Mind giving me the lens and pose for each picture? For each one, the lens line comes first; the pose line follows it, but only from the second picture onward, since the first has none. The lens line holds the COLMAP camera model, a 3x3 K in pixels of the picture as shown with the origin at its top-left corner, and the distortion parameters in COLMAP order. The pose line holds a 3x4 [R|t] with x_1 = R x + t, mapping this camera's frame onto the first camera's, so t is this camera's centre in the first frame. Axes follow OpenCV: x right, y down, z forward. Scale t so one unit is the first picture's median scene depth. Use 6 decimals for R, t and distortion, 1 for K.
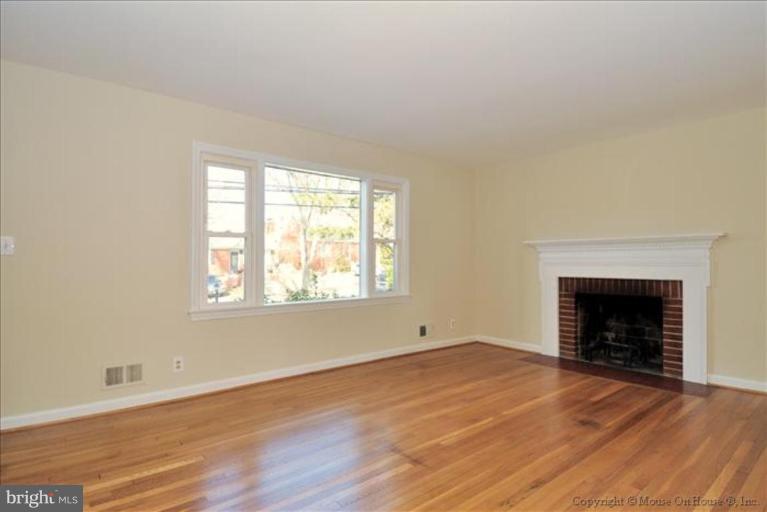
lens RADIAL K [[403.8, 0, 383.5], [0, 403.8, 256.0], [0, 0, 1]] dist [0.067945, -0.064538]
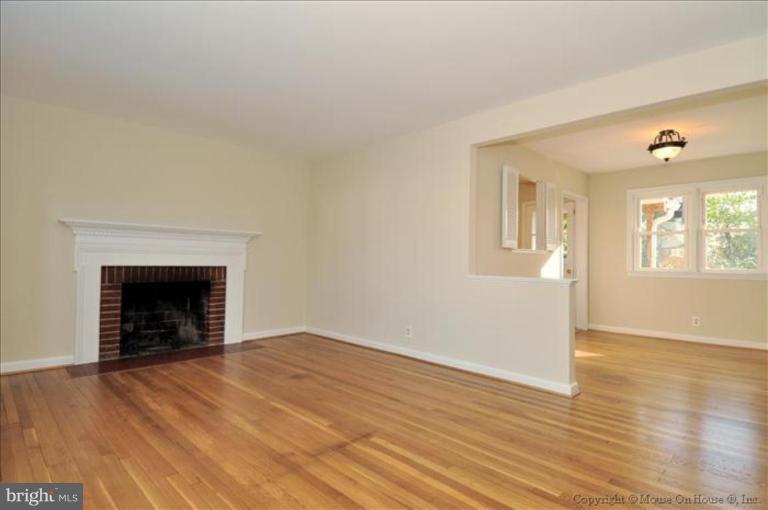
lens RADIAL K [[404.3, 0, 384.0], [0, 404.3, 255.0], [0, 0, 1]] dist [0.067945, -0.064538]
pose [[-0.098197, 0.017963, 0.995005, -0.565526], [-0.033531, 0.999210, -0.021348, 0.033825], [-0.994602, -0.035460, -0.097517, 0.618090]]
